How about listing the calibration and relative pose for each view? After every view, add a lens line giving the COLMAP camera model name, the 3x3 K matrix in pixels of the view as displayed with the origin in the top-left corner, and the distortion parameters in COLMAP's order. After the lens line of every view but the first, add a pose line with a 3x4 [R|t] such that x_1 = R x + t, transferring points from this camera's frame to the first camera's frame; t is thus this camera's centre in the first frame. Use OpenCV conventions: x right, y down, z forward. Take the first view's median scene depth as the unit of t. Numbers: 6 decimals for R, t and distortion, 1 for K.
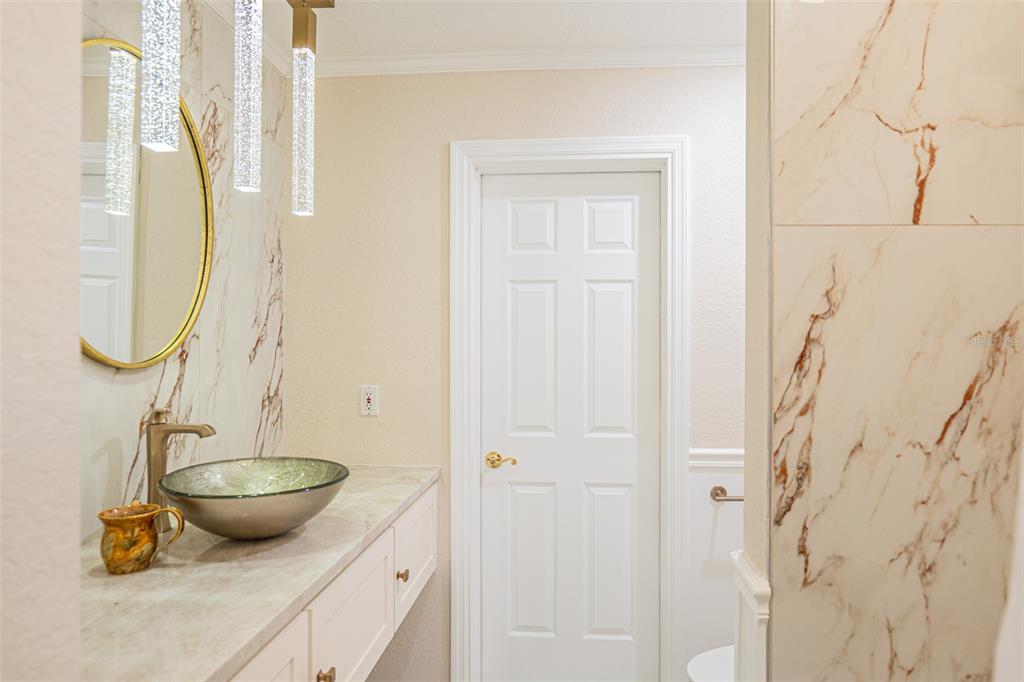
lens RADIAL K [[597.6, 0, 513.2], [0, 597.6, 339.5], [0, 0, 1]] dist [-0.022680, 0.003539]
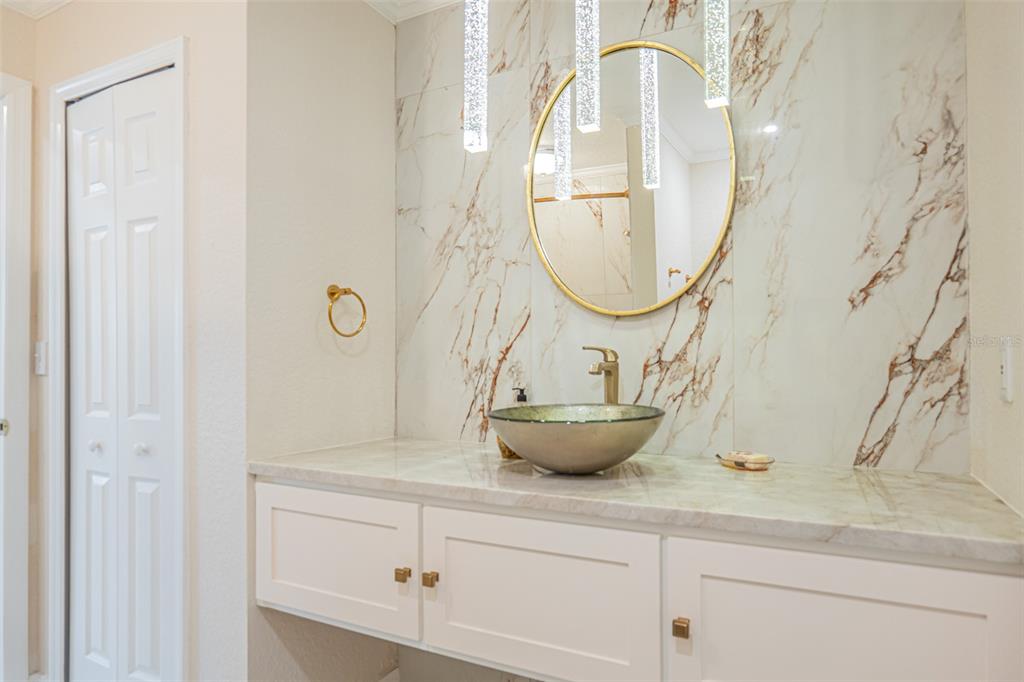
lens RADIAL K [[597.6, 0, 513.2], [0, 597.6, 339.5], [0, 0, 1]] dist [-0.022680, 0.003539]
pose [[-0.356511, -0.025412, -0.933945, 0.455320], [0.015211, 0.999340, -0.032998, 0.113179], [0.934167, -0.025970, -0.355889, 1.047543]]
